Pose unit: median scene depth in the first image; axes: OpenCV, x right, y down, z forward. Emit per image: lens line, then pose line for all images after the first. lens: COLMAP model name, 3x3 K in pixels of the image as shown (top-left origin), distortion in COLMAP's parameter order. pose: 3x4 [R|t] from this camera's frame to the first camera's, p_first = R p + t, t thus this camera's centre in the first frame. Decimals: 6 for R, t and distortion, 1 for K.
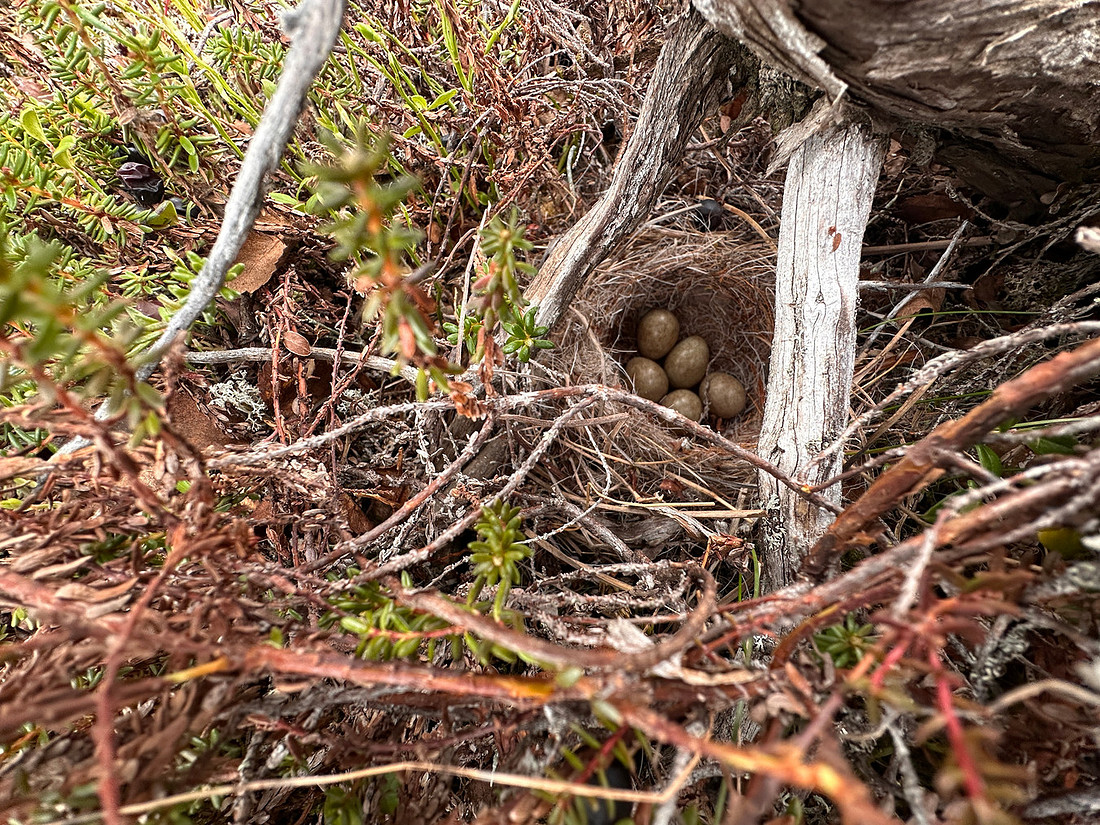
lens RADIAL K [[440.2, 0, 550.4], [0, 440.2, 371.5], [0, 0, 1]] dist [-0.001511, 0.000003]
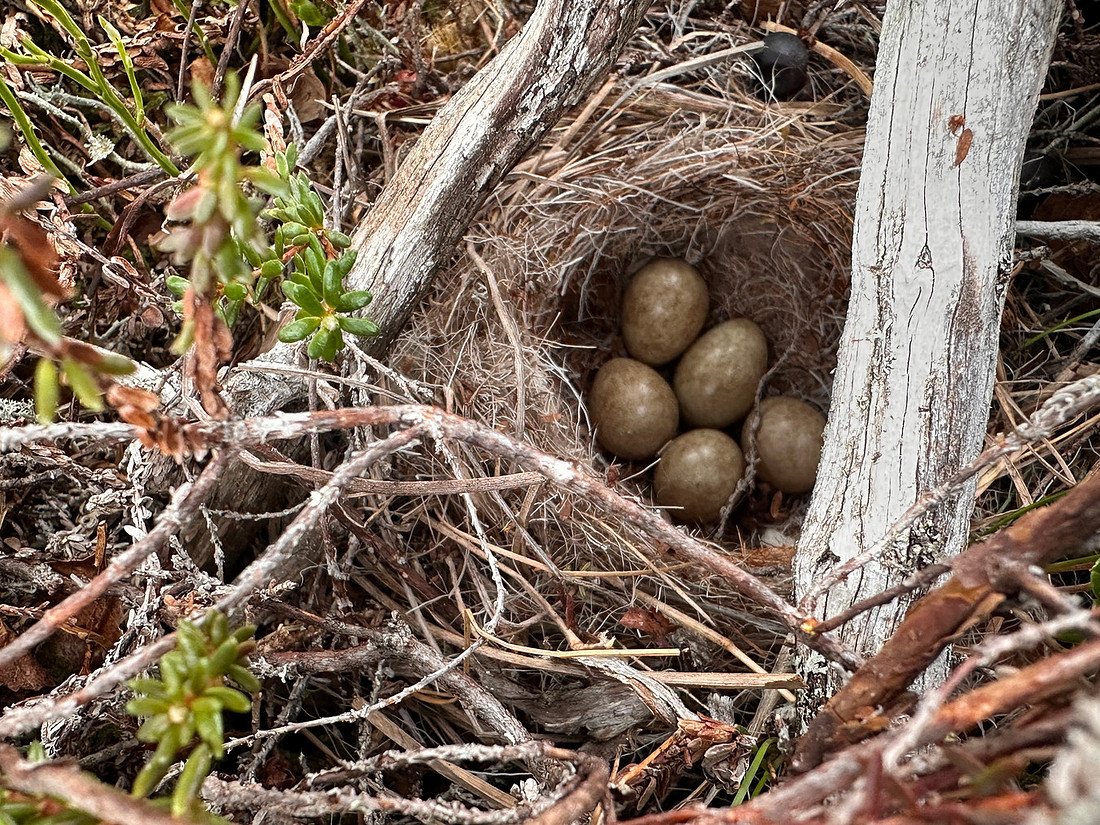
lens RADIAL K [[1009.7, 0, 550.0], [0, 1009.7, 412.5], [0, 0, 1]] dist [0.008087, -0.019010]
pose [[0.999014, 0.044060, -0.005361, 0.160639], [-0.043855, 0.998468, 0.033726, -0.009386], [0.006839, -0.033458, 0.999417, -0.125718]]
